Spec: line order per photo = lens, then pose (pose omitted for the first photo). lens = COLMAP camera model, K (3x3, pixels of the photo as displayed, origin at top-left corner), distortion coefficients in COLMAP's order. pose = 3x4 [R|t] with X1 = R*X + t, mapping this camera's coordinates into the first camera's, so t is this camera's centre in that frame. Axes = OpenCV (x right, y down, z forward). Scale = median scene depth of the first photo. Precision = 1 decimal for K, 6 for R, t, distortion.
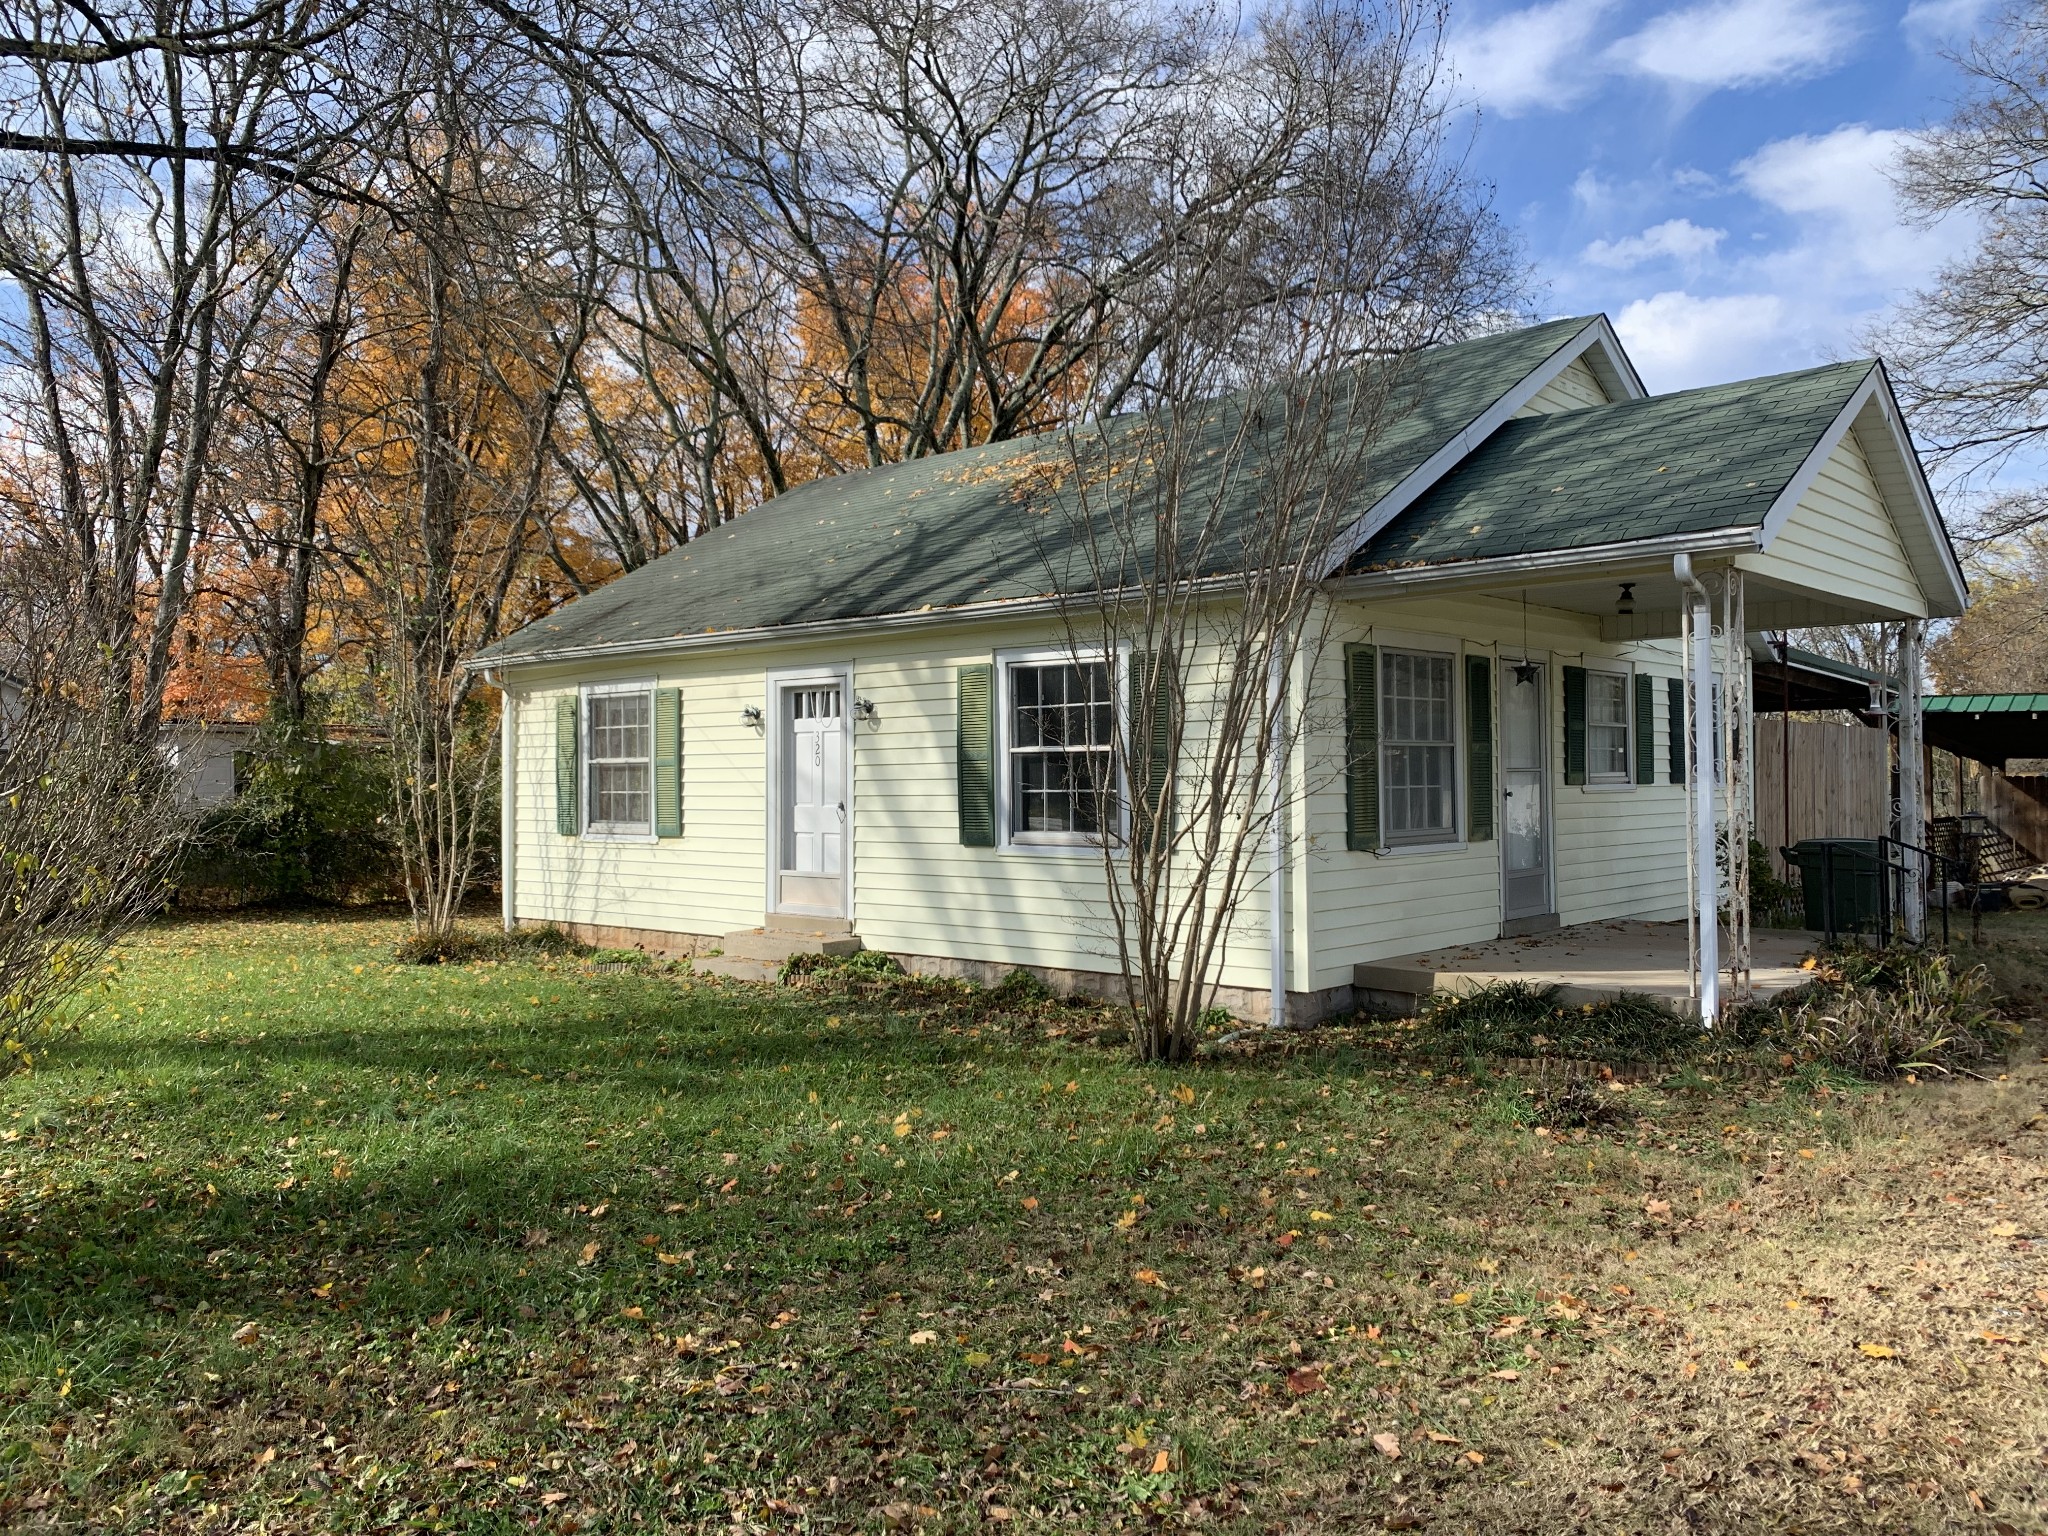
lens RADIAL K [[1576.8, 0, 1050.0], [0, 1576.8, 764.0], [0, 0, 1]] dist [0.020856, -0.012685]
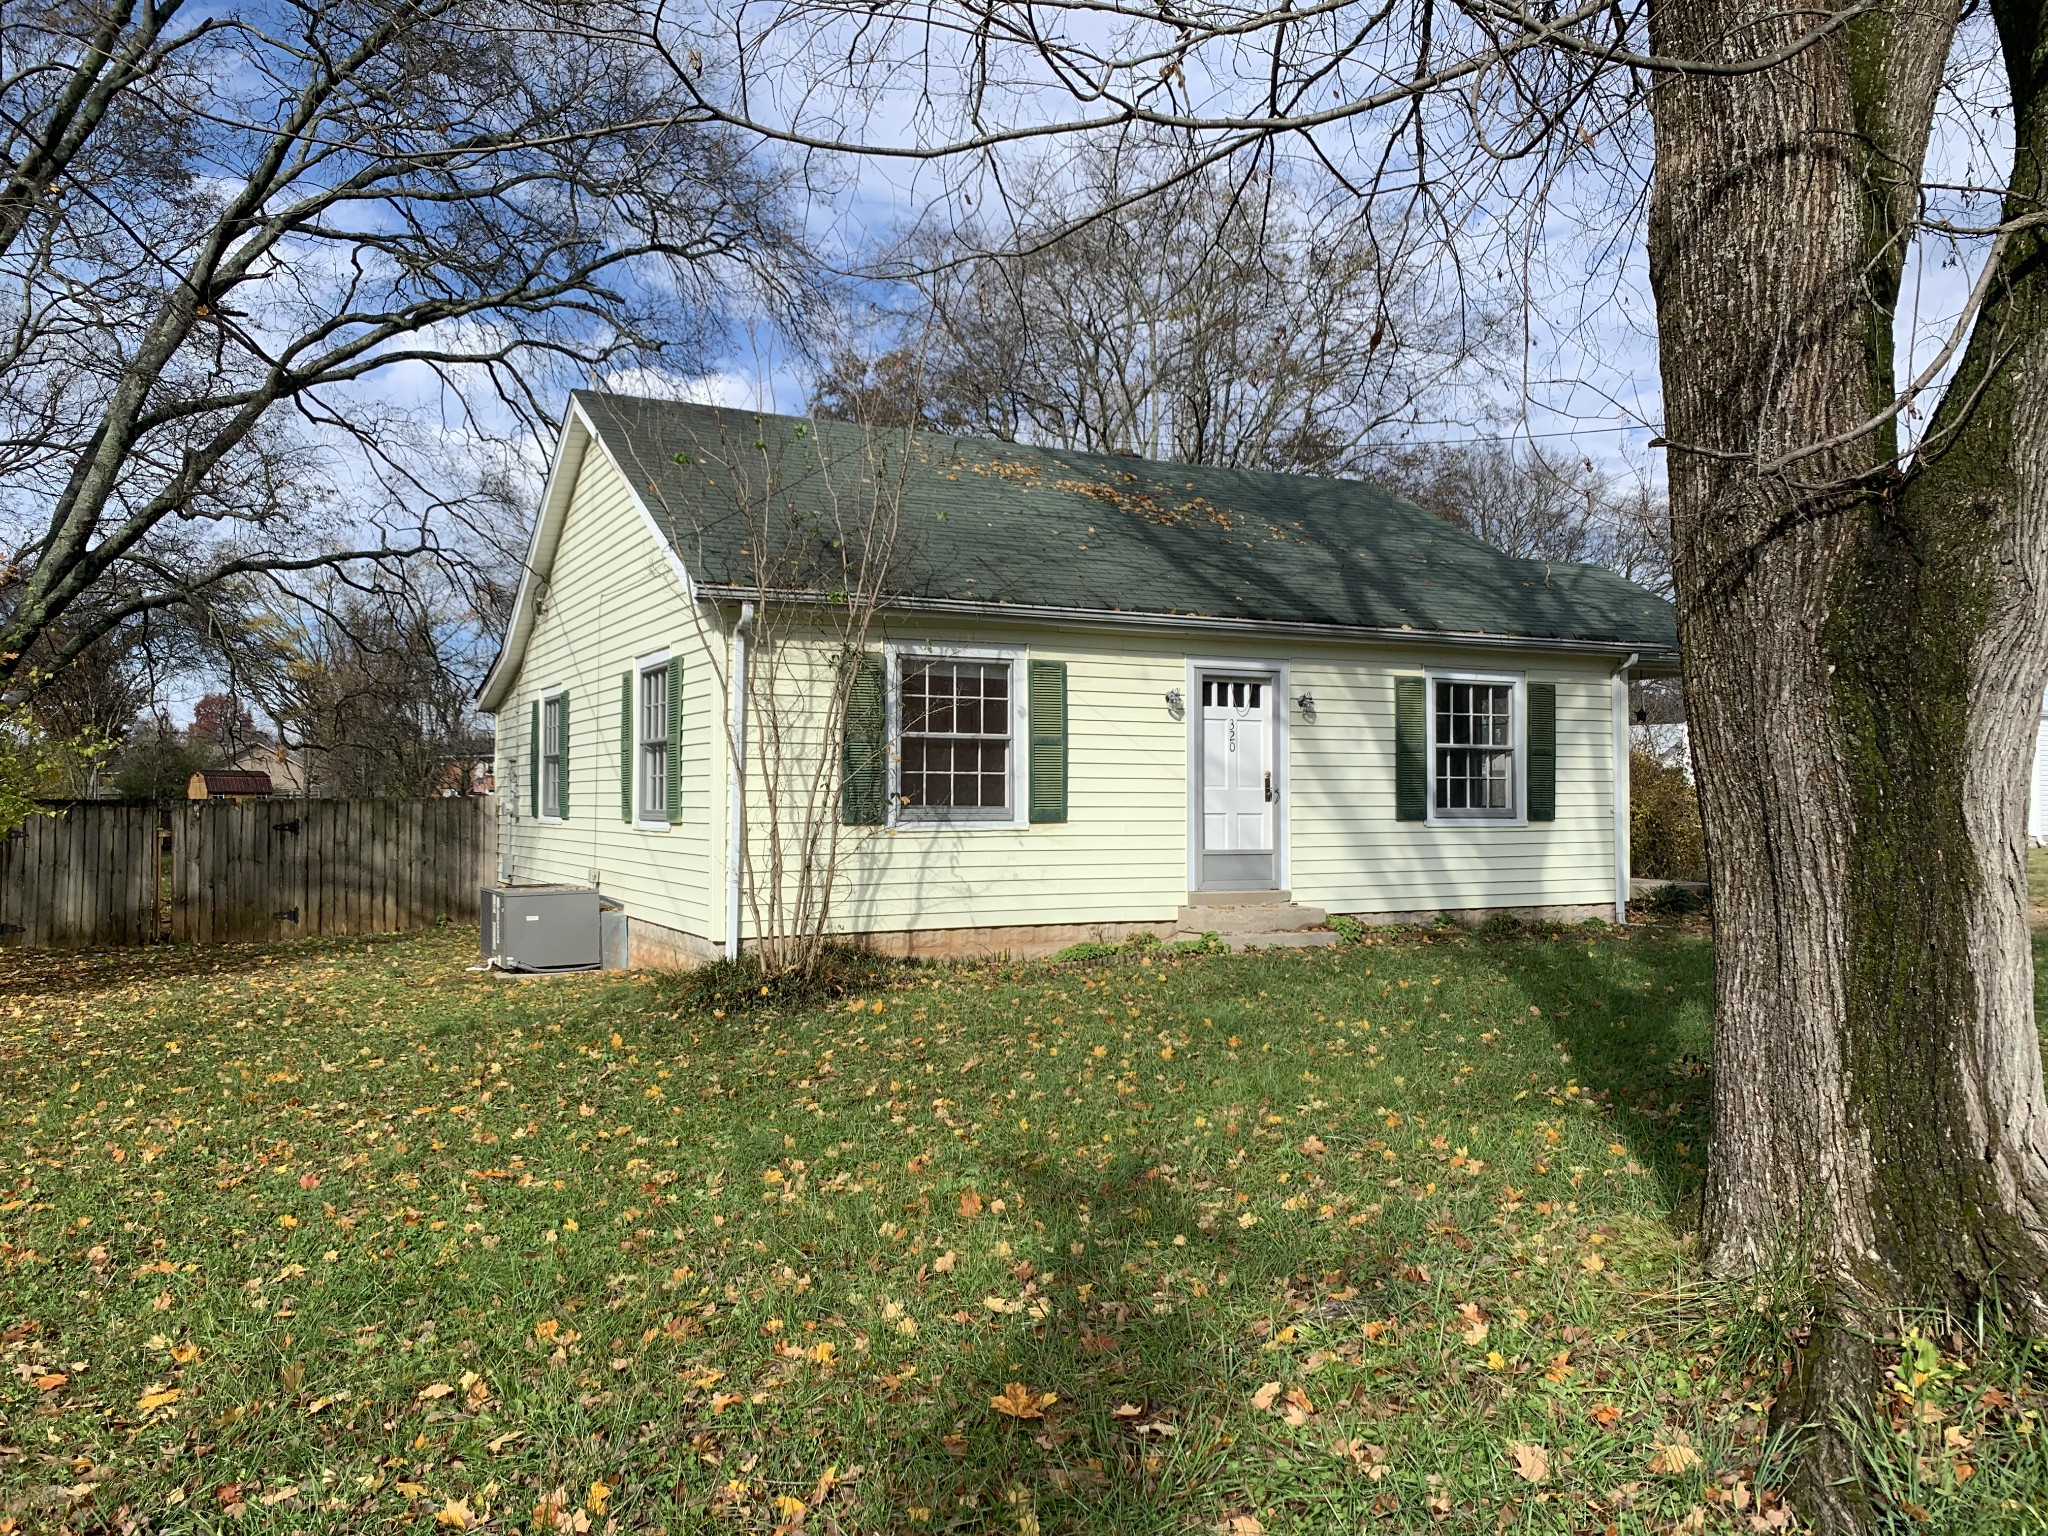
lens RADIAL K [[1618.3, 0, 1005.3], [0, 1618.3, 753.1], [0, 0, 1]] dist [0.118217, -0.235127]
pose [[0.369221, 0.023867, 0.929035, -1.303923], [-0.025269, 0.999558, -0.015637, 0.025078], [-0.928998, -0.017702, 0.369661, 0.774617]]
